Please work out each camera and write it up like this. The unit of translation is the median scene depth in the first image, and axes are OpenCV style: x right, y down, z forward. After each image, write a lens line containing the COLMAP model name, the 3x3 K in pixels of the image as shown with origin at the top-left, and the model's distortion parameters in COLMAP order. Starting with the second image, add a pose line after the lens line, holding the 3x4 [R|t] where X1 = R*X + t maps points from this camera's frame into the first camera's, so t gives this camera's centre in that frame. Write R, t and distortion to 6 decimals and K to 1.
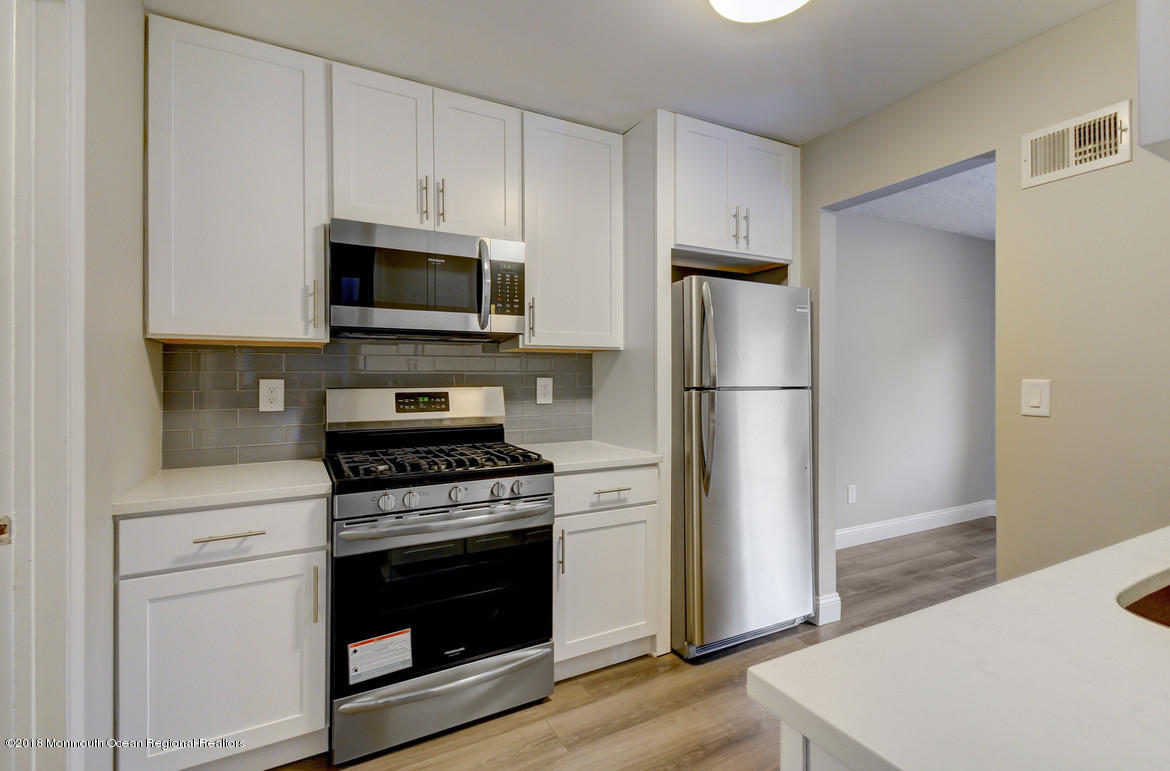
lens RADIAL K [[525.2, 0, 585.7], [0, 525.2, 383.2], [0, 0, 1]] dist [0.001024, -0.005567]
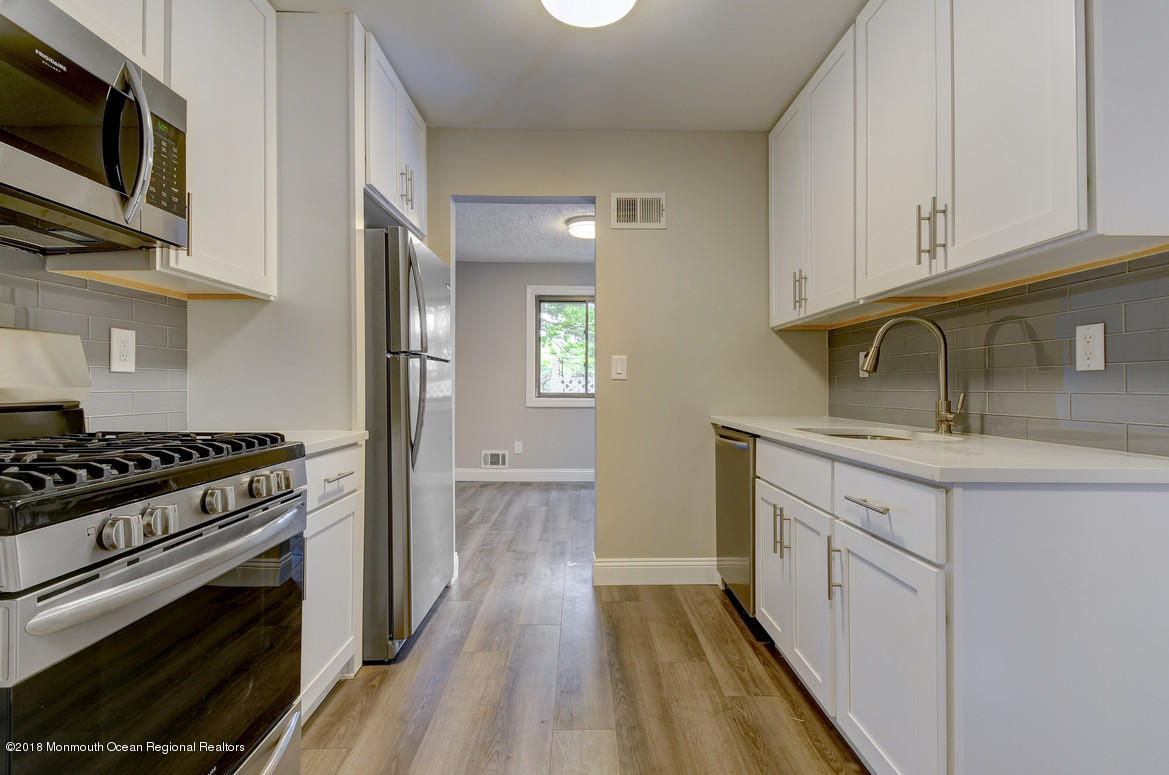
lens RADIAL K [[535.9, 0, 587.2], [0, 535.9, 386.7], [0, 0, 1]] dist [-0.000391, -0.000296]
pose [[0.460882, 0.002672, 0.887457, -0.463318], [0.001991, 0.999990, -0.004045, 0.072772], [-0.887459, 0.003631, 0.460872, 0.298658]]
